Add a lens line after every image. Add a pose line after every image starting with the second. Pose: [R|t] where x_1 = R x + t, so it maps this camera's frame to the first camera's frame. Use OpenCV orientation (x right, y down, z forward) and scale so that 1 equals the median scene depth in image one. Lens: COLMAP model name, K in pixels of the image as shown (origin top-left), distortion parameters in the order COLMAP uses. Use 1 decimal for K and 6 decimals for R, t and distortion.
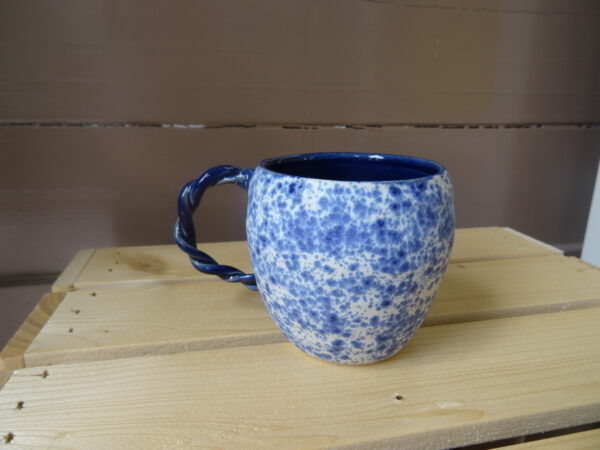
lens RADIAL K [[417.9, 0, 303.1], [0, 417.9, 234.7], [0, 0, 1]] dist [0.001283, 0.000070]
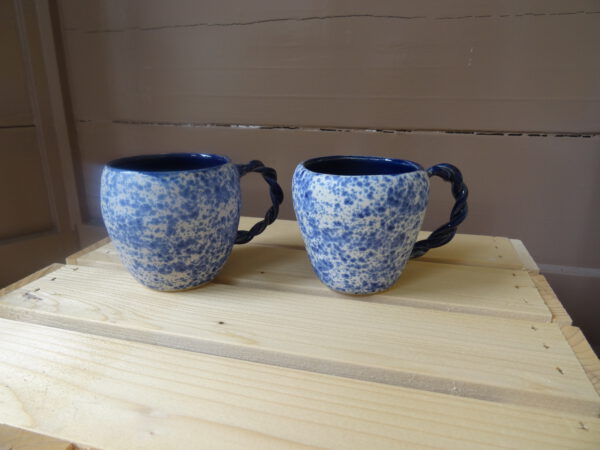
lens RADIAL K [[421.9, 0, 300.0], [0, 421.9, 225.0], [0, 0, 1]] dist [-0.006085, -0.003868]
pose [[0.889485, 0.129810, -0.438140, 0.483523], [-0.129667, 0.991092, 0.030394, -0.017171], [0.438182, 0.029777, 0.898393, -0.100745]]
